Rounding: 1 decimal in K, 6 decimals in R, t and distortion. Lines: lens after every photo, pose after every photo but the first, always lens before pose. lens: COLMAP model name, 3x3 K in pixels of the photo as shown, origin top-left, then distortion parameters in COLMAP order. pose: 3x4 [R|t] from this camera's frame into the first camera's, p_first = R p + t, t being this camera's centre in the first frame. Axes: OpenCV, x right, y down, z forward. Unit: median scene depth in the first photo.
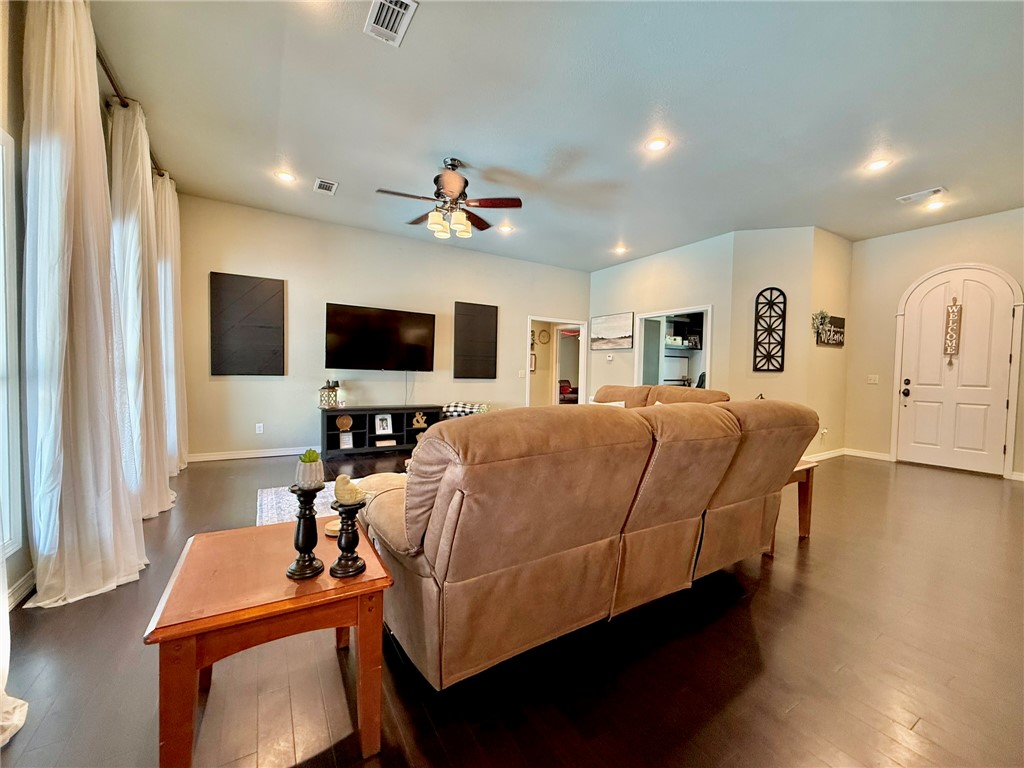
lens RADIAL K [[421.9, 0, 515.5], [0, 421.9, 385.7], [0, 0, 1]] dist [-0.000671, -0.000163]
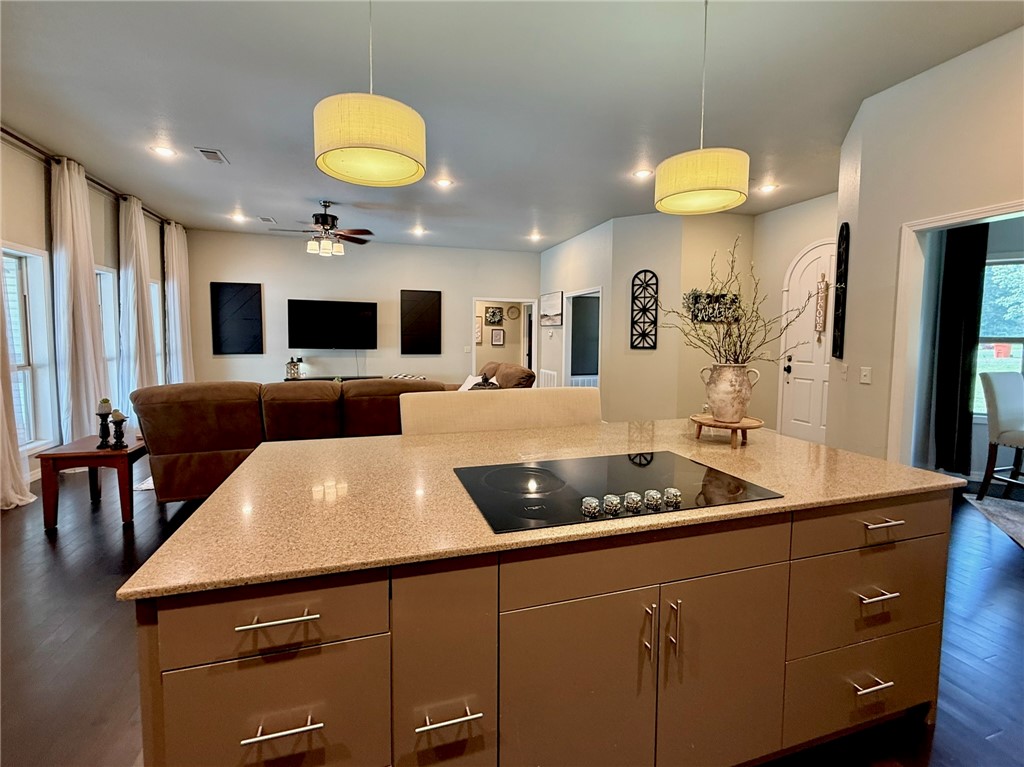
lens RADIAL K [[468.2, 0, 507.2], [0, 468.2, 365.5], [0, 0, 1]] dist [-0.001406, -0.000346]
pose [[0.965408, 0.004534, -0.260706, 0.576293], [0.002896, 0.999601, 0.028110, -0.025817], [0.260729, -0.027893, 0.965009, -0.237300]]
